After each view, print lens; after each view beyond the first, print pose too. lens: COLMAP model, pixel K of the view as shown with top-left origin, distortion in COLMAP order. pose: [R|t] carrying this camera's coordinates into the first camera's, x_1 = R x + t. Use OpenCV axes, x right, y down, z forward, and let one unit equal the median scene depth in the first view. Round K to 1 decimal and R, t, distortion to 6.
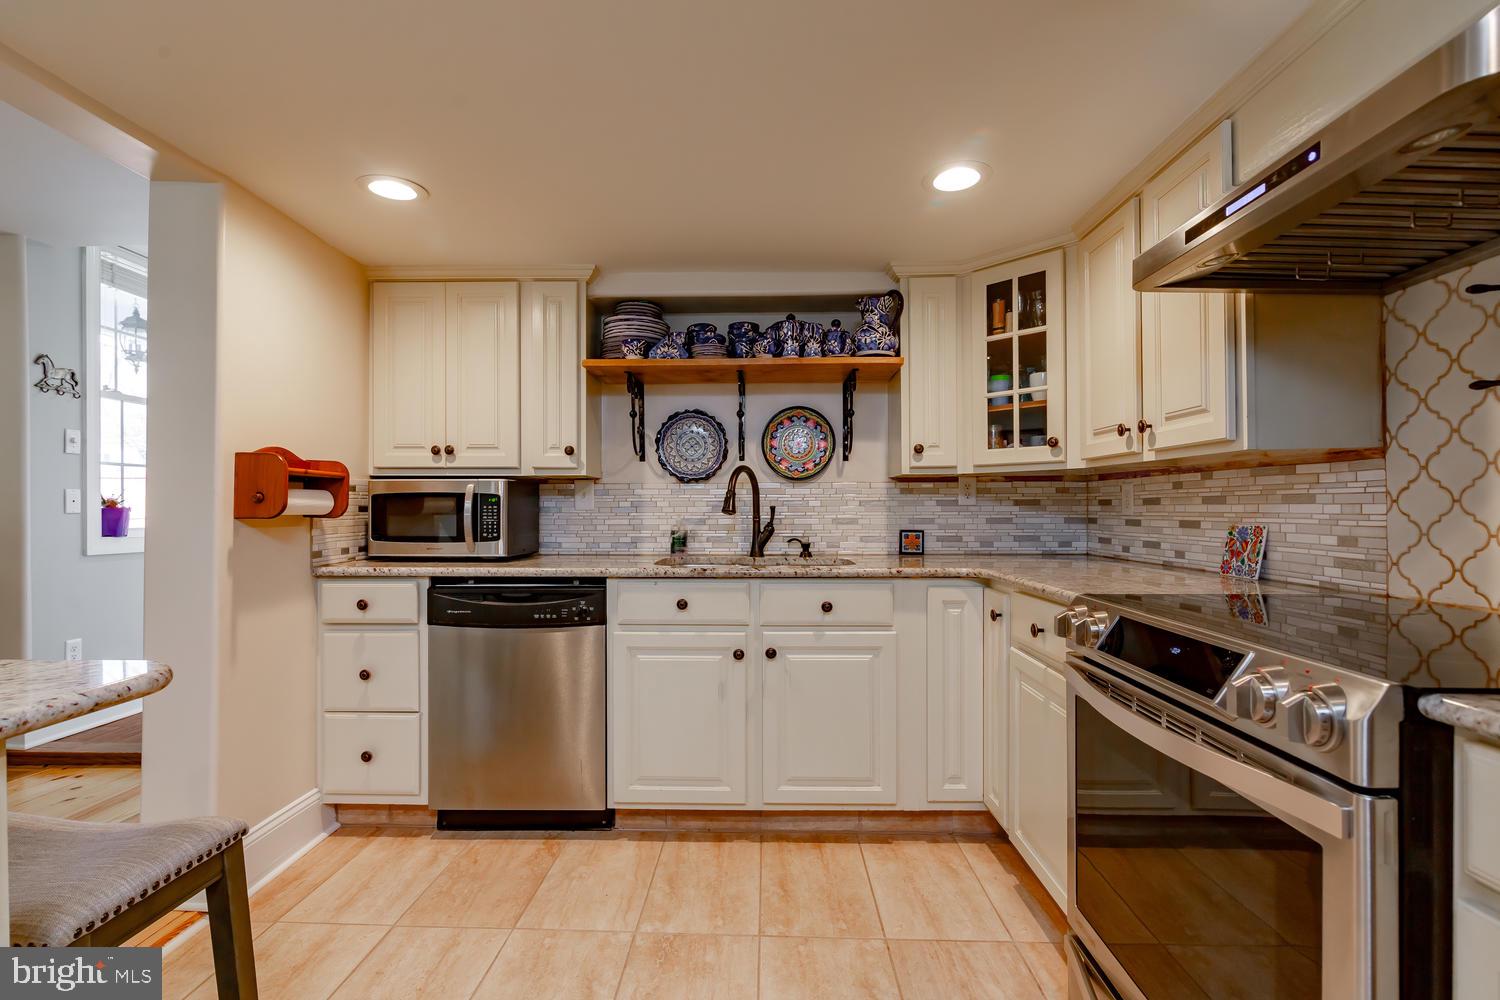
lens RADIAL K [[686.7, 0, 761.9], [0, 686.7, 507.1], [0, 0, 1]] dist [0.000815, 0.001696]
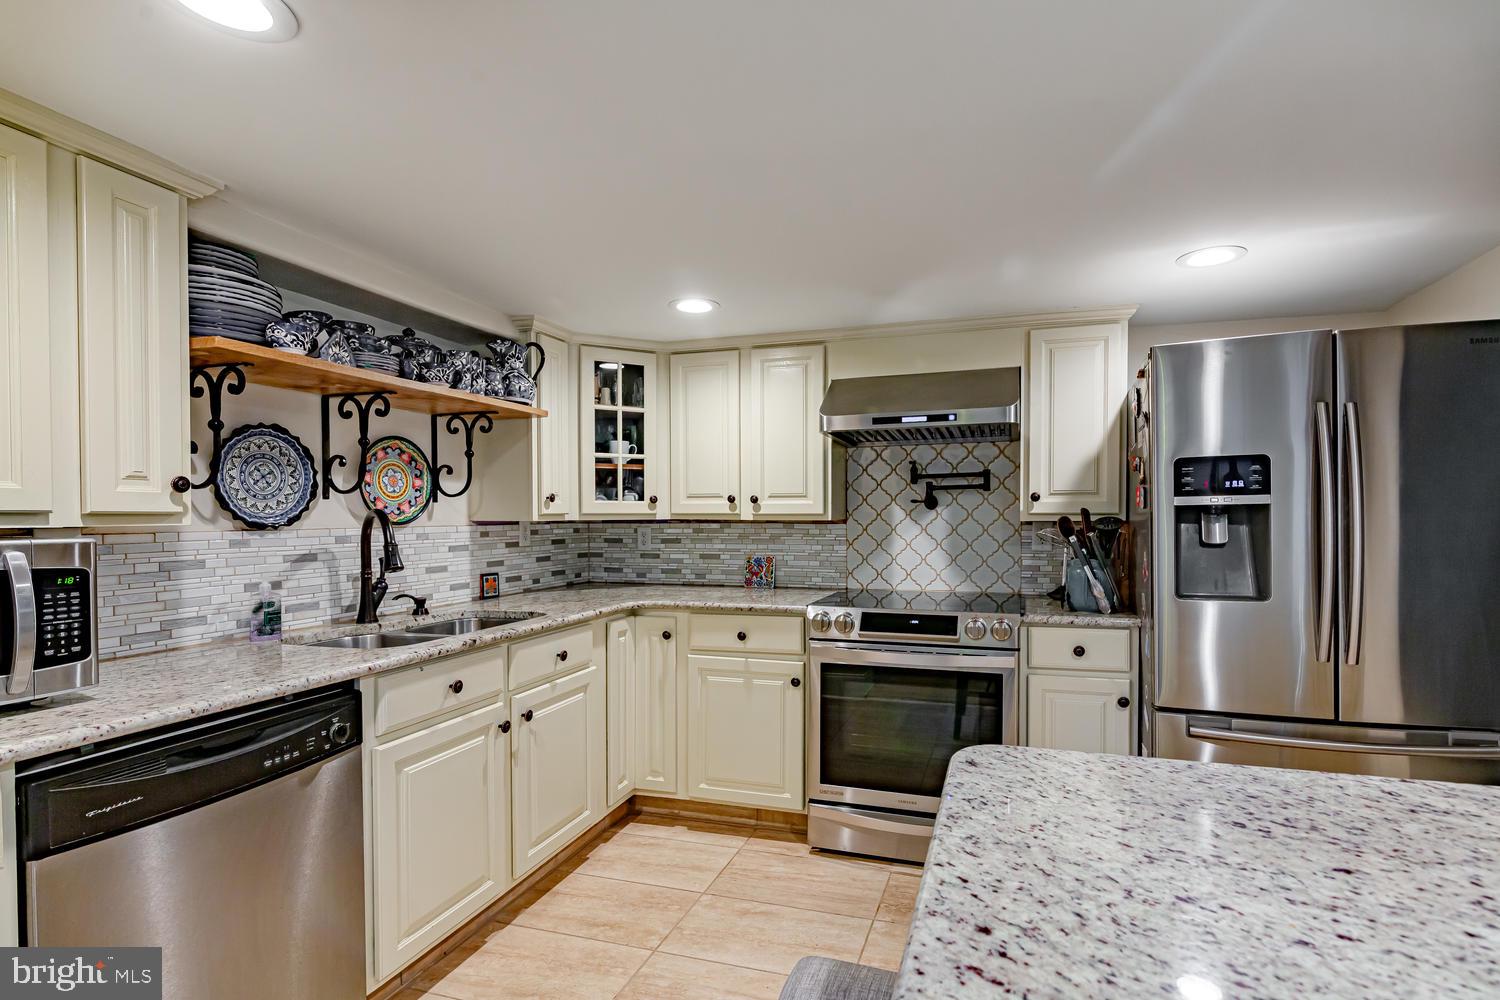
lens RADIAL K [[704.7, 0, 801.6], [0, 704.7, 526.4], [0, 0, 1]] dist [0.000139, -0.000041]
pose [[0.256856, -0.014342, 0.966343, -0.742278], [-0.002160, 0.999879, 0.015414, -0.058412], [-0.966447, -0.006047, 0.256794, 0.344906]]
